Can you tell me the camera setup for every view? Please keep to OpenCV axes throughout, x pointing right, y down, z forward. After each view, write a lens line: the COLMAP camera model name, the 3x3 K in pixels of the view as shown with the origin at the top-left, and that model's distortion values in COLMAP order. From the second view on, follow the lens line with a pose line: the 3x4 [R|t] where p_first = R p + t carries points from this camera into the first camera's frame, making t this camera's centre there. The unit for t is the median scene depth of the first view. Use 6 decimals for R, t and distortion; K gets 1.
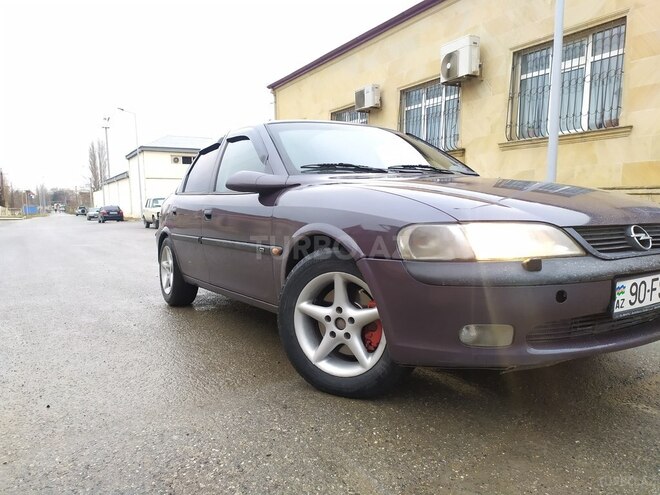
lens RADIAL K [[491.6, 0, 332.5], [0, 491.6, 251.7], [0, 0, 1]] dist [0.065199, -0.063223]
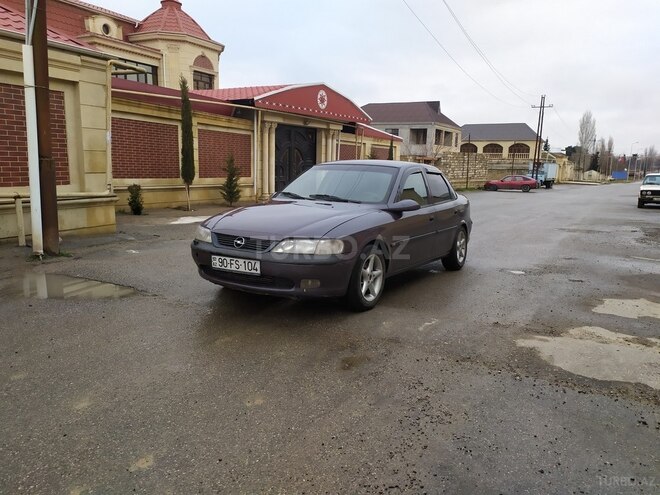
lens RADIAL K [[496.9, 0, 336.4], [0, 496.9, 246.7], [0, 0, 1]] dist [0.067041, -0.065089]
pose [[0.463685, 0.169340, -0.869666, 0.557737], [-0.115354, 0.984749, 0.130245, -0.071437], [0.878458, 0.039927, 0.476148, 0.053790]]
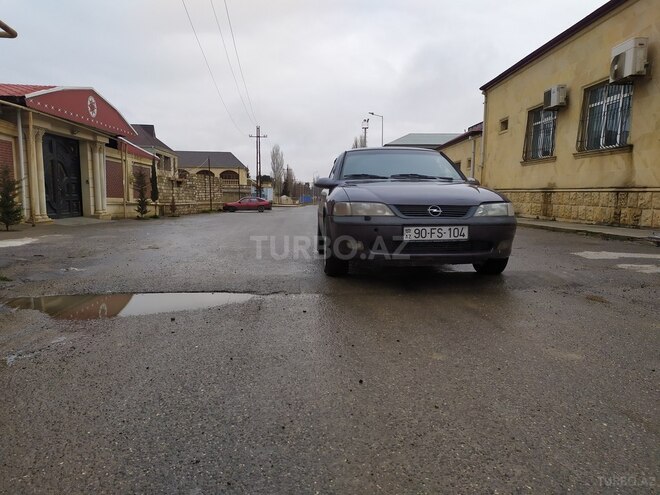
lens RADIAL K [[491.6, 0, 332.5], [0, 491.6, 251.7], [0, 0, 1]] dist [0.065199, -0.063223]
pose [[0.879315, 0.070220, -0.471036, 0.247315], [-0.062746, 0.997530, 0.031575, 0.022278], [0.472089, 0.001791, 0.881549, -0.233621]]
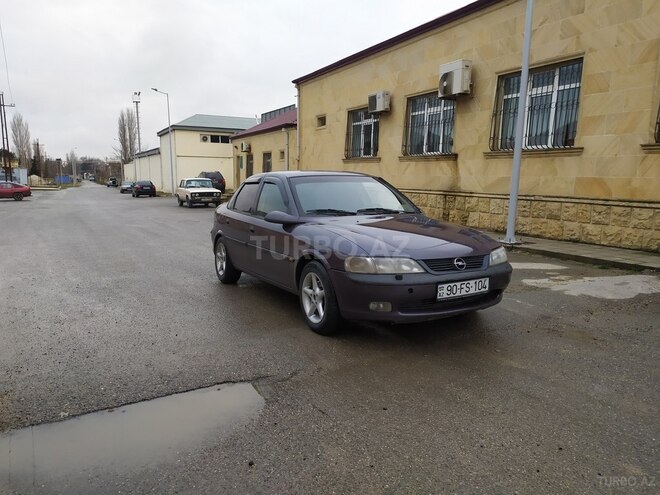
lens RADIAL K [[491.6, 0, 332.5], [0, 491.6, 251.7], [0, 0, 1]] dist [0.065199, -0.063223]
pose [[0.998687, 0.028927, -0.042281, 0.030528], [-0.026666, 0.998232, 0.053114, -0.034521], [0.043742, -0.051917, 0.997693, -0.220065]]
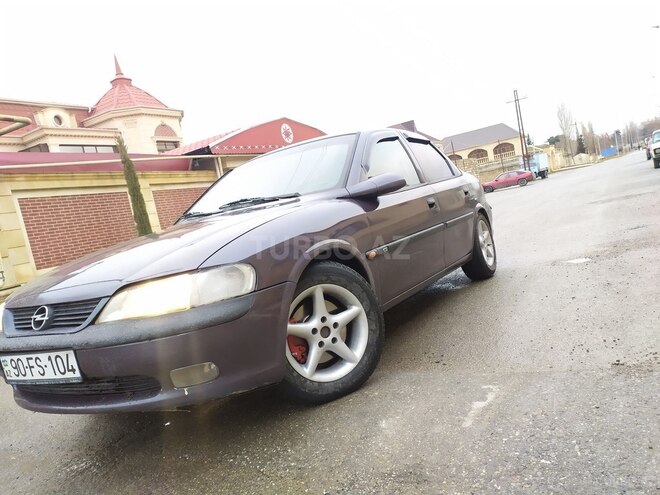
lens RADIAL K [[491.6, 0, 332.5], [0, 491.6, 251.7], [0, 0, 1]] dist [0.065199, -0.063223]
pose [[0.461767, -0.001056, -0.887000, 0.365472], [0.111341, 0.992159, 0.056783, -0.031821], [0.879985, -0.124980, 0.458264, 0.208408]]
